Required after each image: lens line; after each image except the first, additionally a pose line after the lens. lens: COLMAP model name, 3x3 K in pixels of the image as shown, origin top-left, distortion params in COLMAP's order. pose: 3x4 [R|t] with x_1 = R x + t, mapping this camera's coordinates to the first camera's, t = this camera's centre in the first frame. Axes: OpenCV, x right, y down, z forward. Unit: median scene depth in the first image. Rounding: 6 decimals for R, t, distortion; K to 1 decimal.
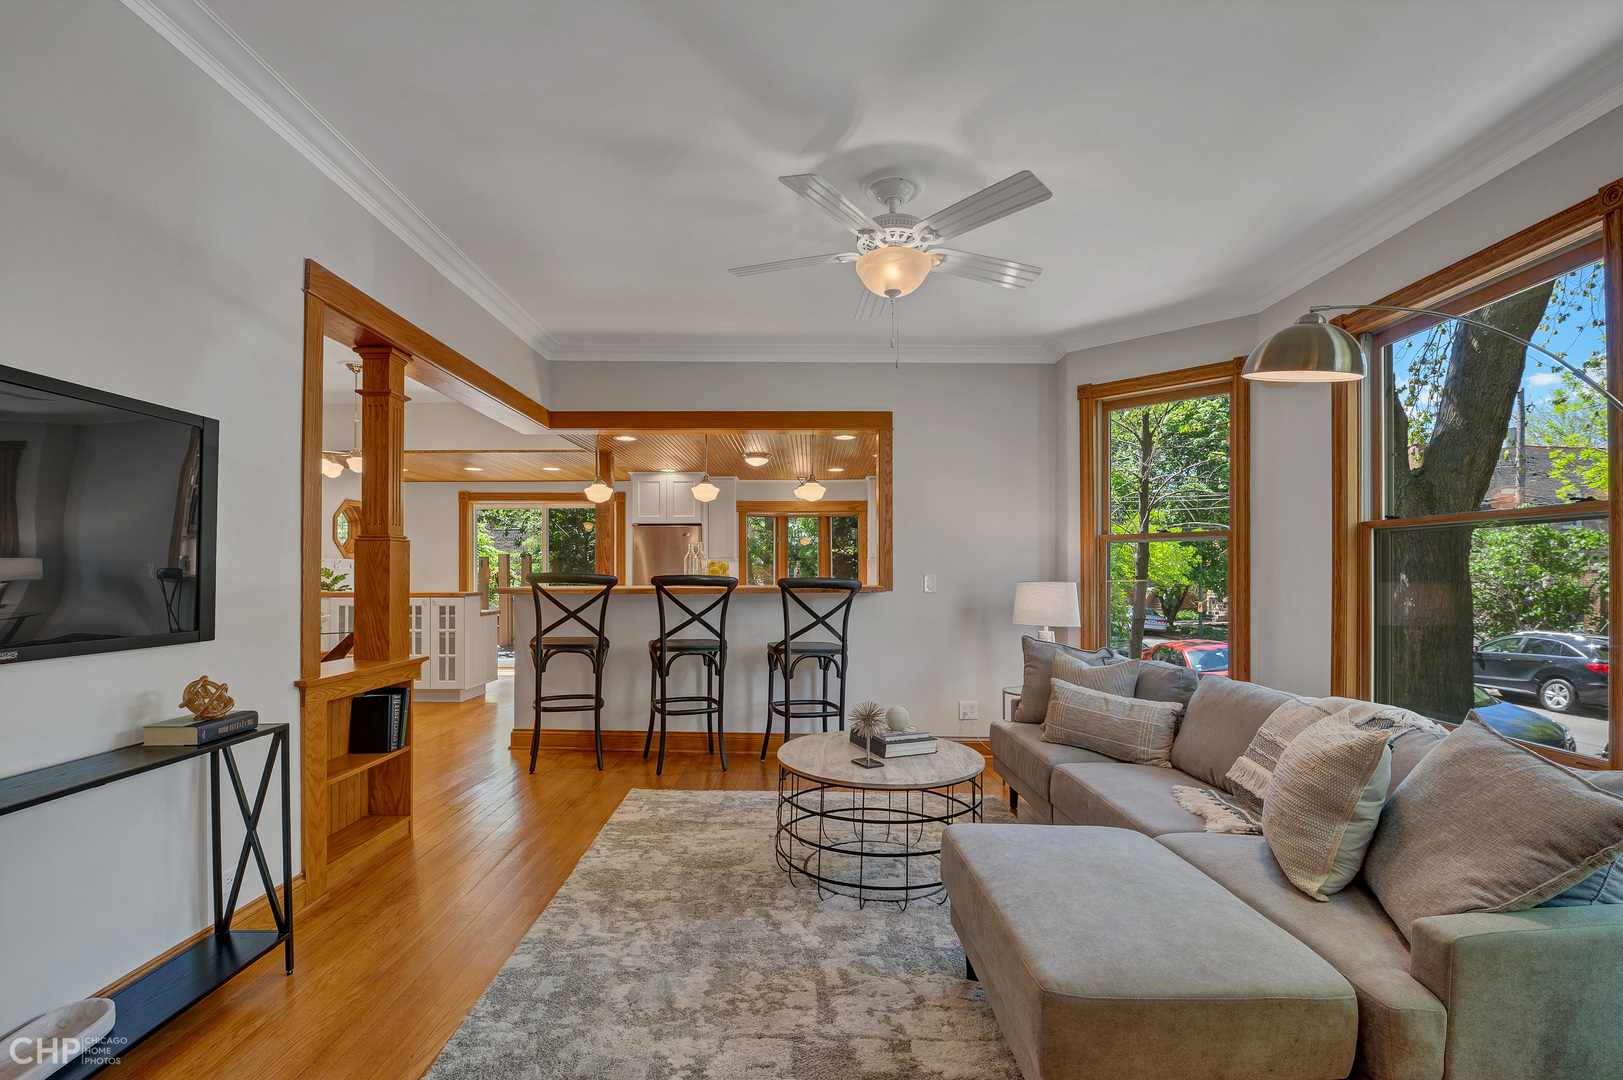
lens RADIAL K [[706.0, 0, 804.0], [0, 706.0, 550.0], [0, 0, 1]] dist [0.002925, 0.000379]
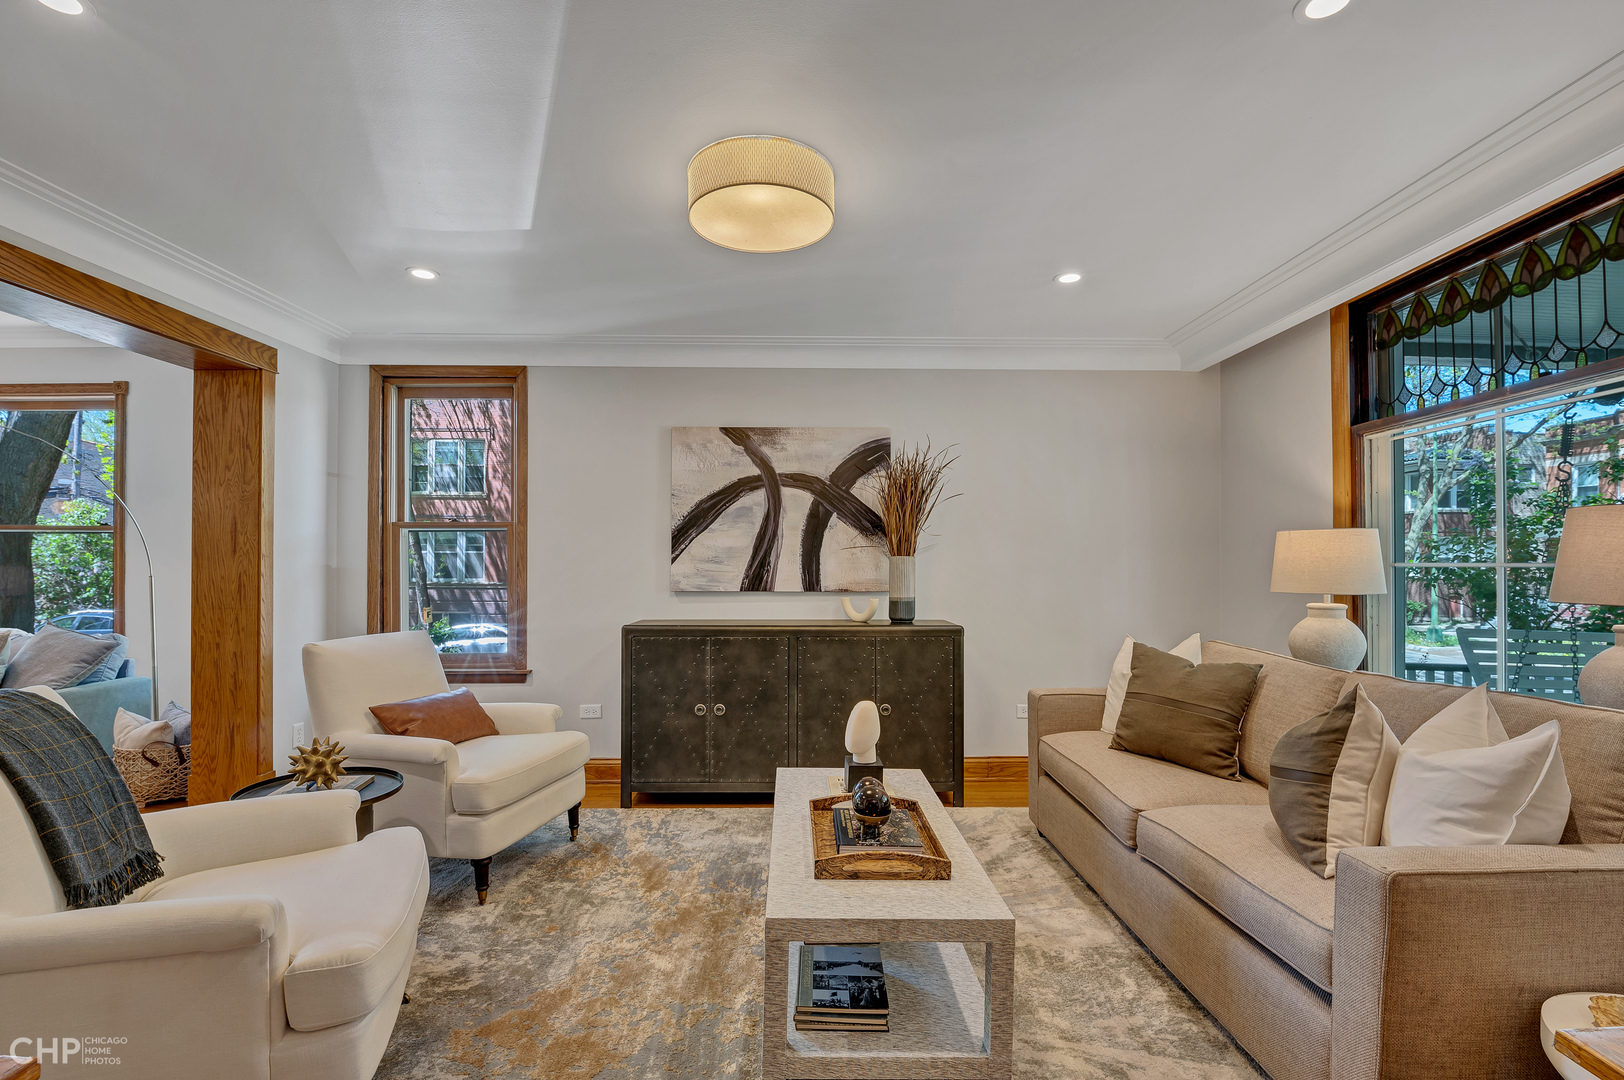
lens RADIAL K [[706.4, 0, 804.5], [0, 706.4, 550.0], [0, 0, 1]] dist [0.002925, 0.000379]
pose [[-0.018976, -0.000935, 0.999819, -0.136851], [-0.017891, 0.999840, 0.000596, -0.004064], [-0.999660, -0.017877, -0.018990, -0.136495]]
